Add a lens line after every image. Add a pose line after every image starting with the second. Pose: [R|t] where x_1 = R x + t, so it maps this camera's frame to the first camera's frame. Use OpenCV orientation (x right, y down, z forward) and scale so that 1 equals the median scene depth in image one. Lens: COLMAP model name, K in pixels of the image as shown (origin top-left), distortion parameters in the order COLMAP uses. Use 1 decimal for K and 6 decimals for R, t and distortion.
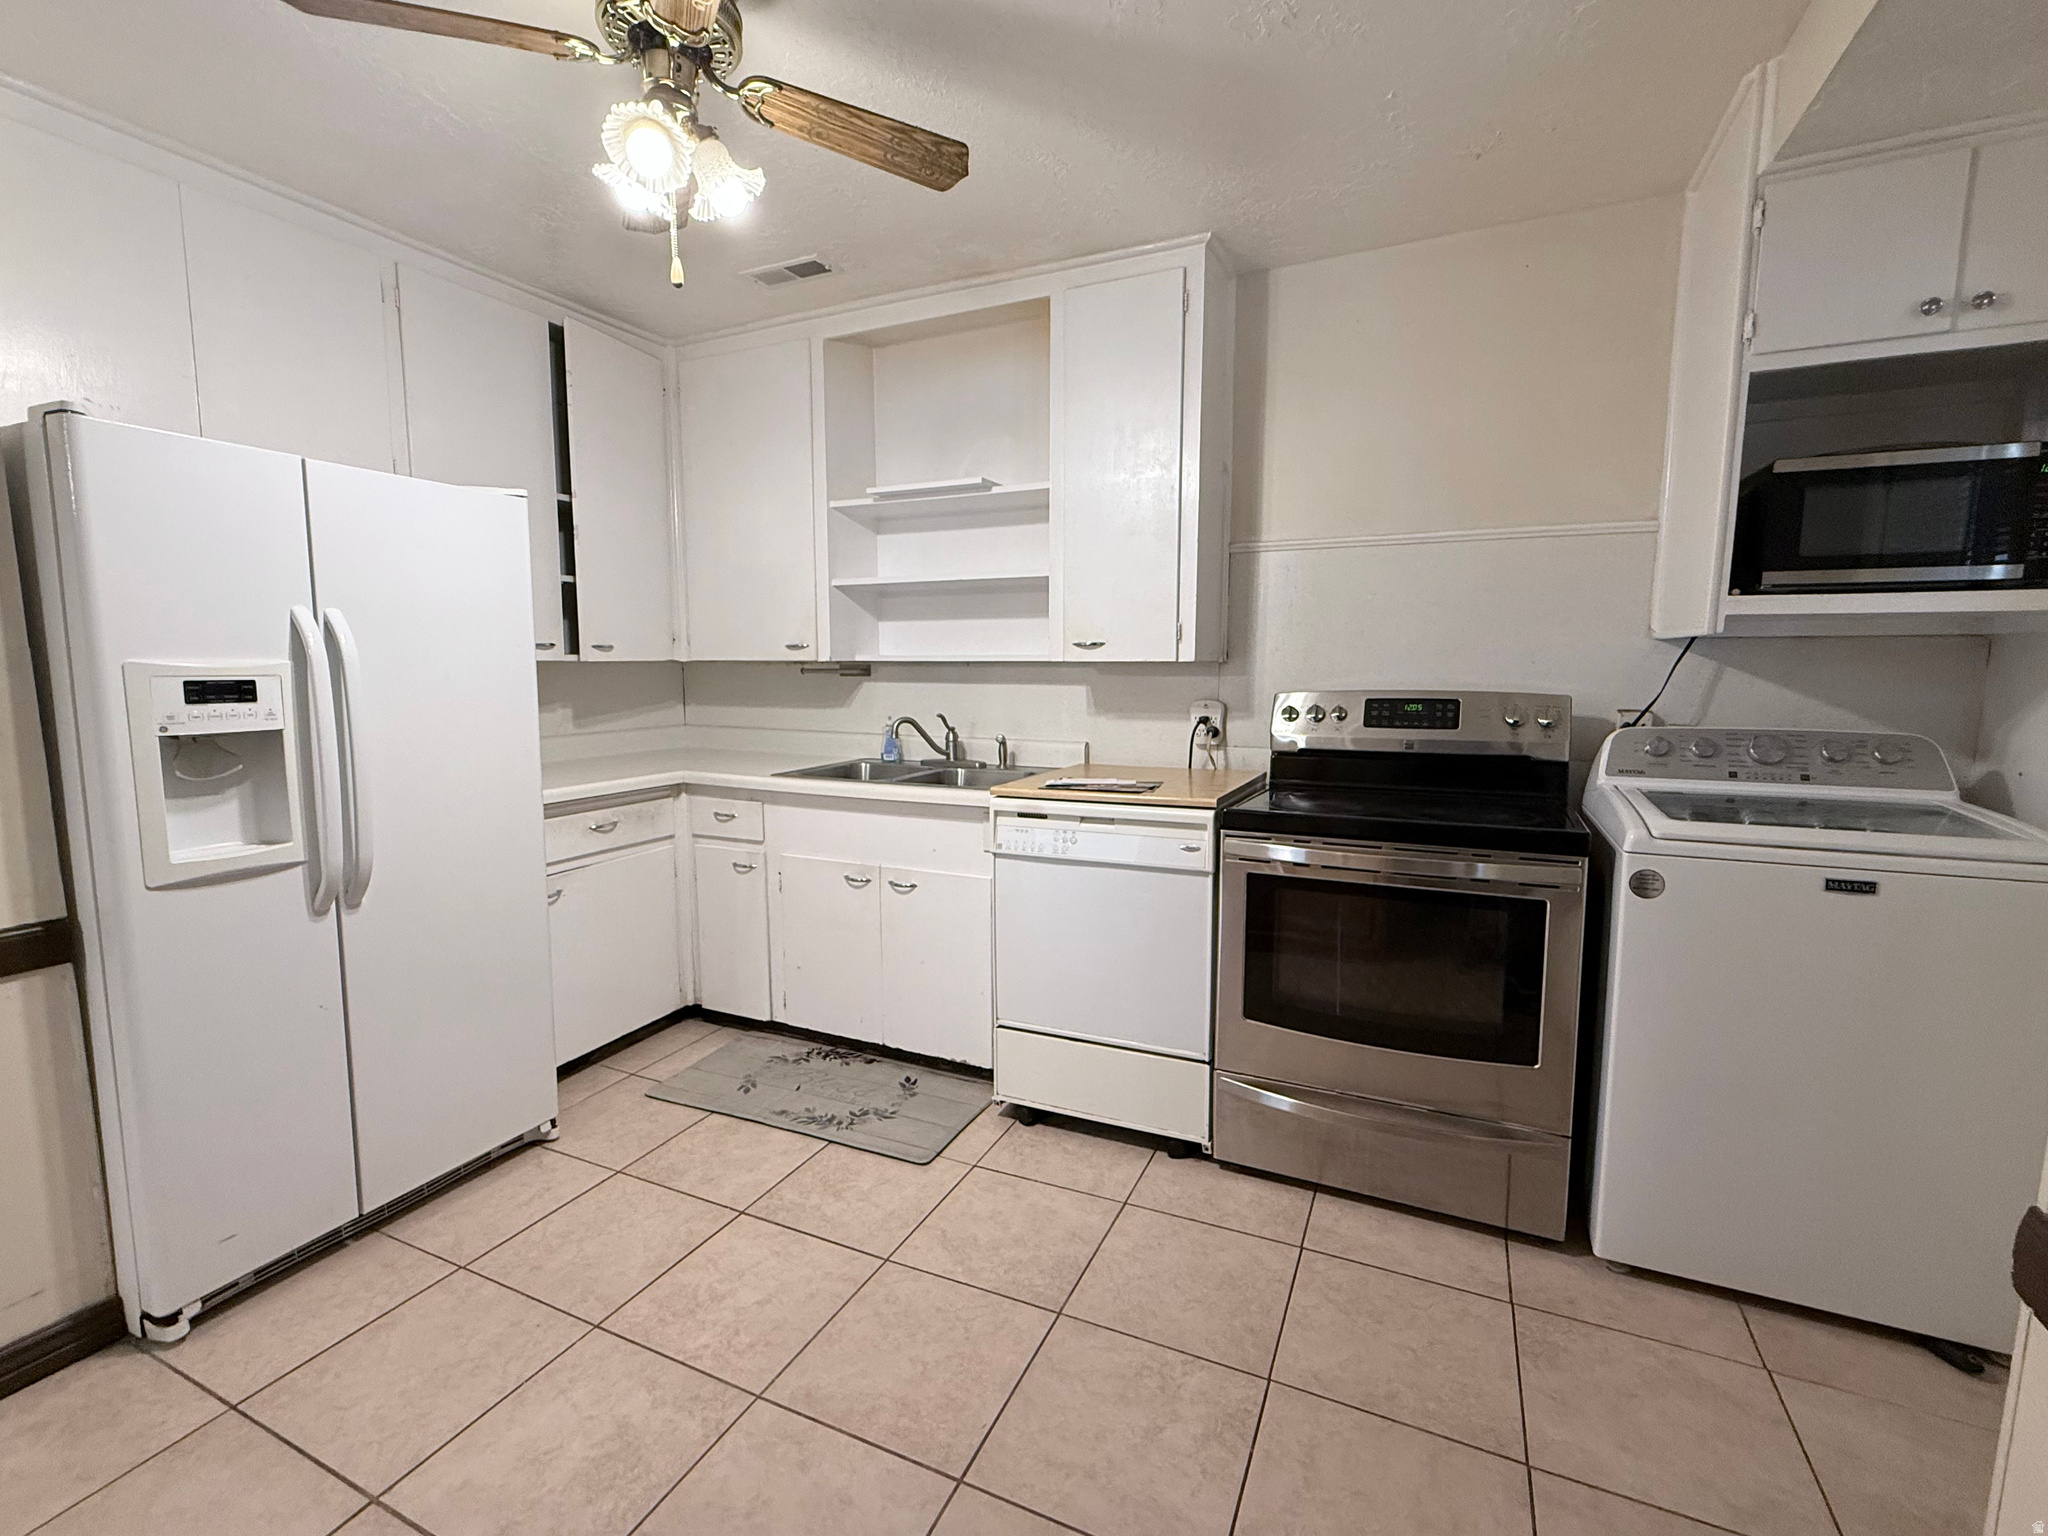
lens RADIAL K [[909.2, 0, 1019.7], [0, 909.2, 760.4], [0, 0, 1]] dist [-0.002471, -0.000905]
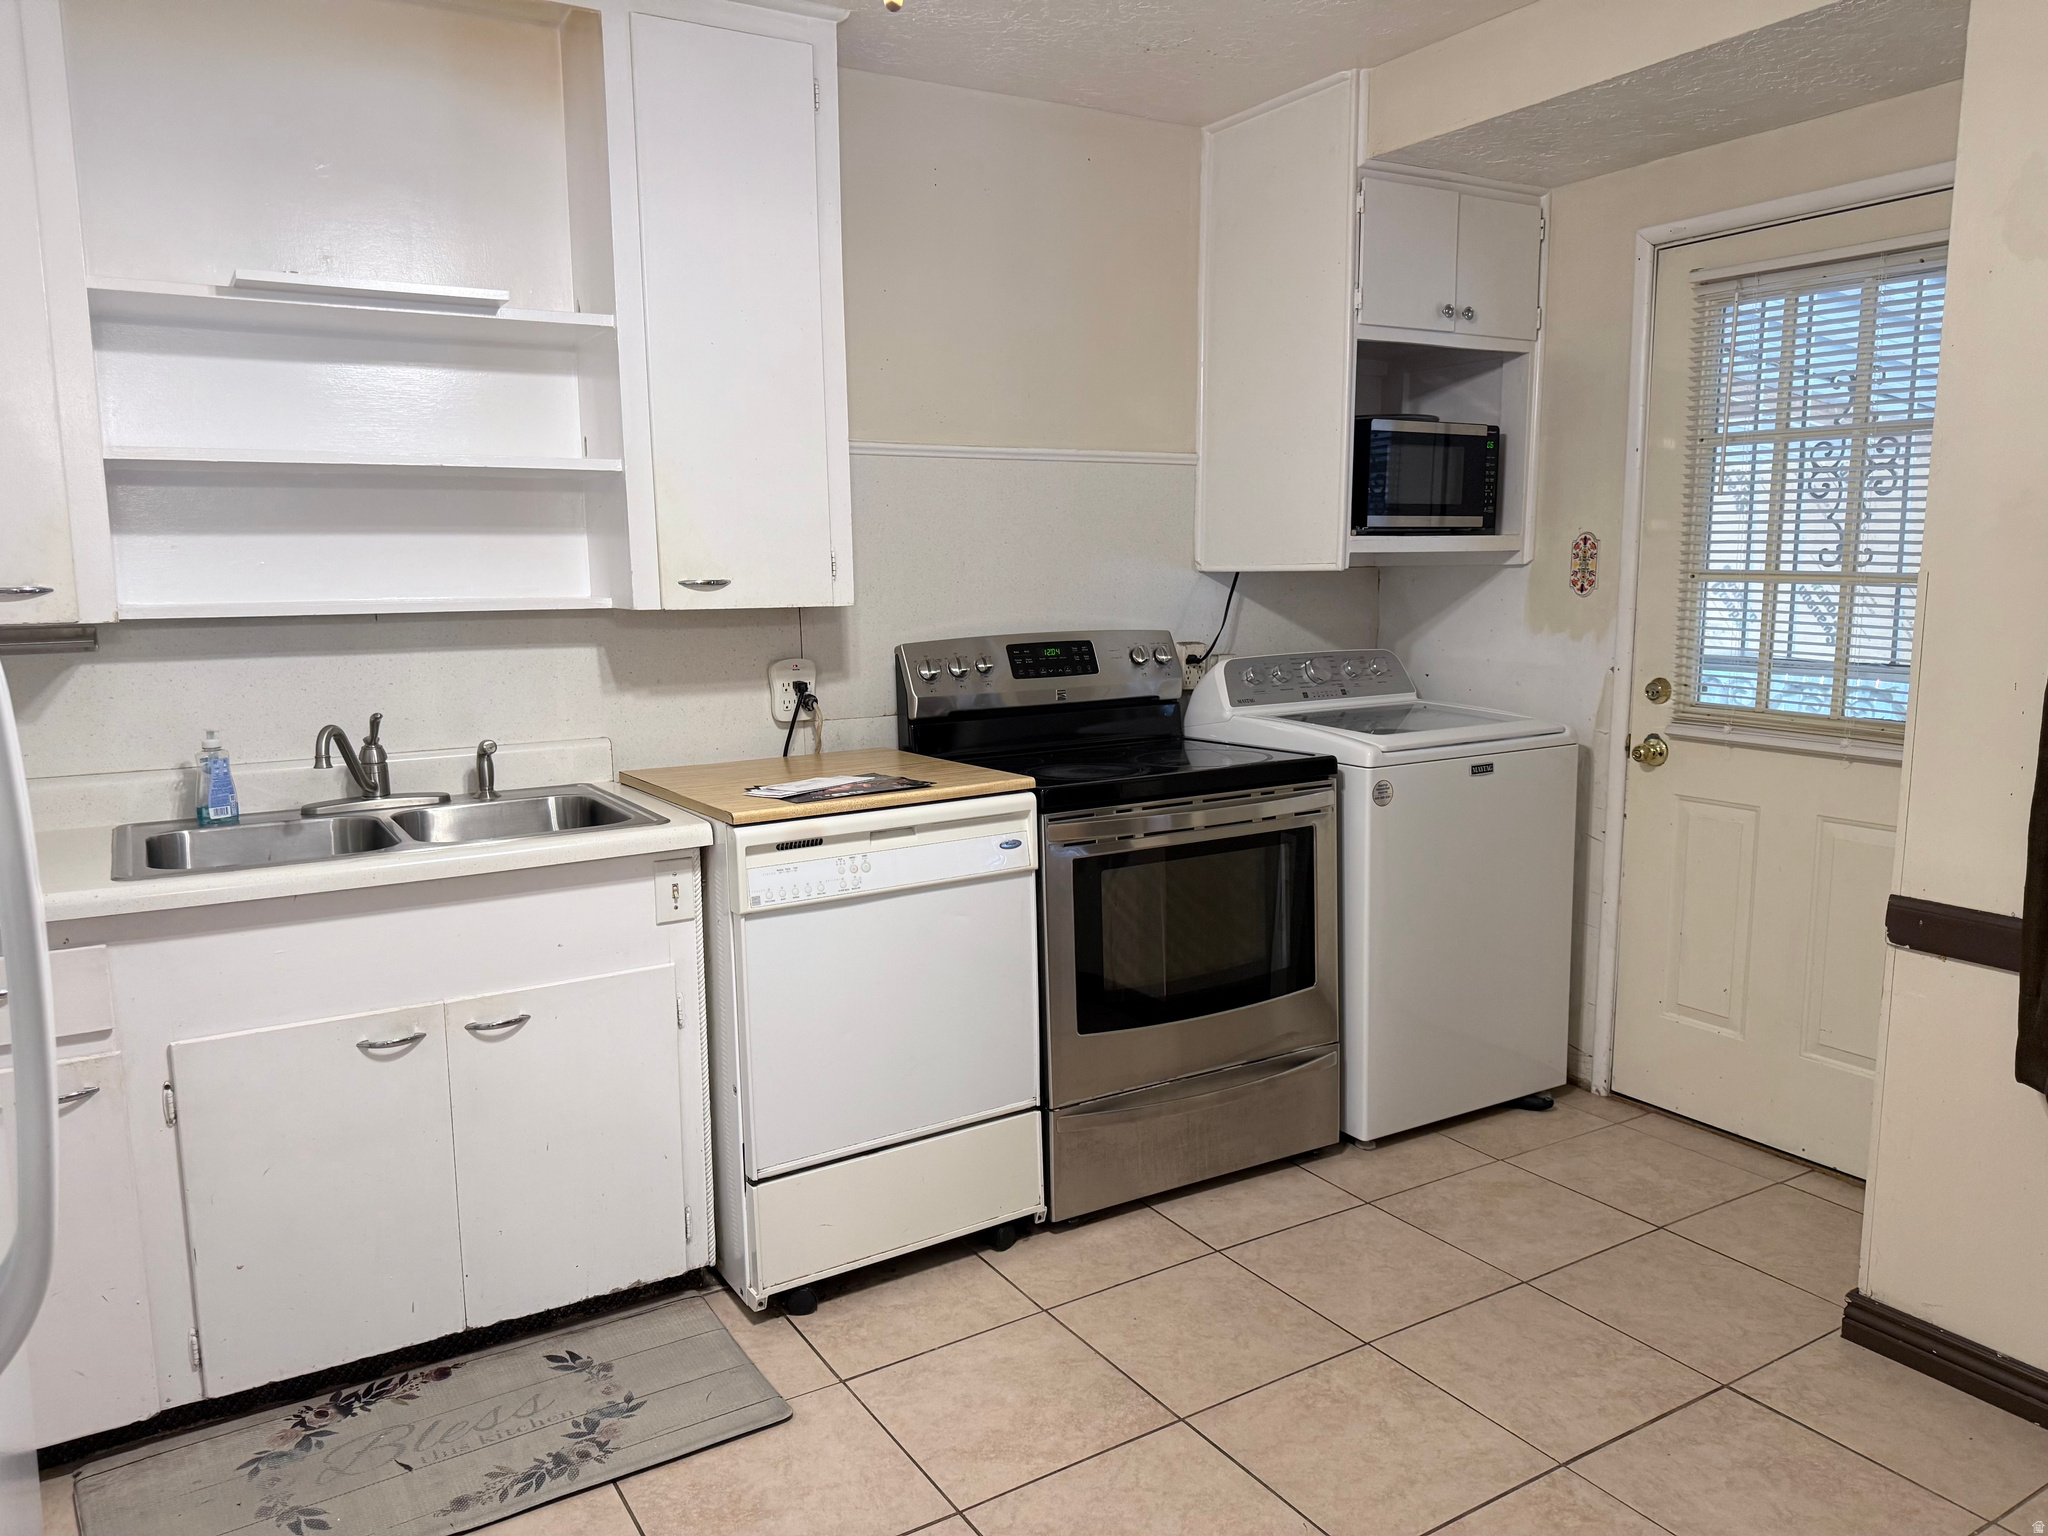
lens RADIAL K [[1419.3, 0, 1028.0], [0, 1419.3, 770.1], [0, 0, 1]] dist [0.025950, -0.018239]
pose [[0.551131, -0.121138, 0.825578, -0.780338], [0.106204, 0.991543, 0.074592, -0.054721], [-0.827632, 0.046570, 0.559336, 0.294819]]
